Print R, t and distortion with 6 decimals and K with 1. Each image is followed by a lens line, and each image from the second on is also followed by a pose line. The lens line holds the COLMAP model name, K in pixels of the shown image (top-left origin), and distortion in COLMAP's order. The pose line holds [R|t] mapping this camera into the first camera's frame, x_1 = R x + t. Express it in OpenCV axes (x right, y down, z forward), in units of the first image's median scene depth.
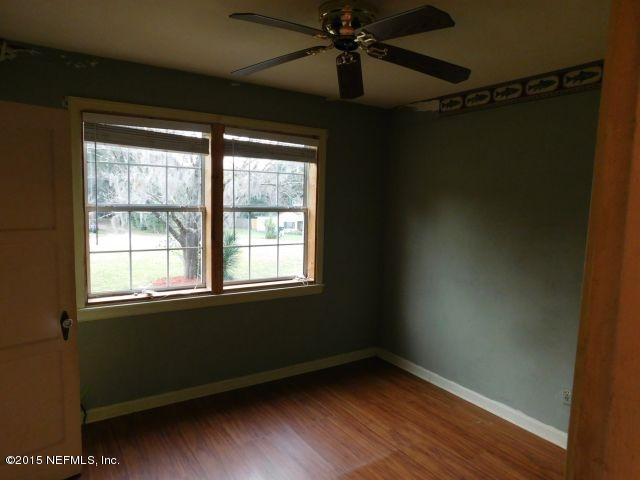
lens RADIAL K [[424.8, 0, 318.6], [0, 424.8, 238.5], [0, 0, 1]] dist [-0.067490, 0.059970]
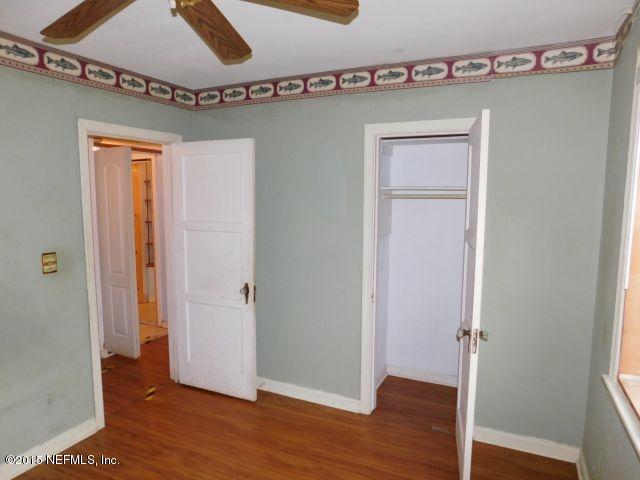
lens RADIAL K [[424.8, 0, 318.6], [0, 424.8, 238.5], [0, 0, 1]] dist [-0.067490, 0.059970]
pose [[0.850376, -0.072584, 0.521145, -0.170772], [0.064534, 0.997350, 0.033604, -0.029941], [-0.522203, 0.005055, 0.852806, 0.262181]]
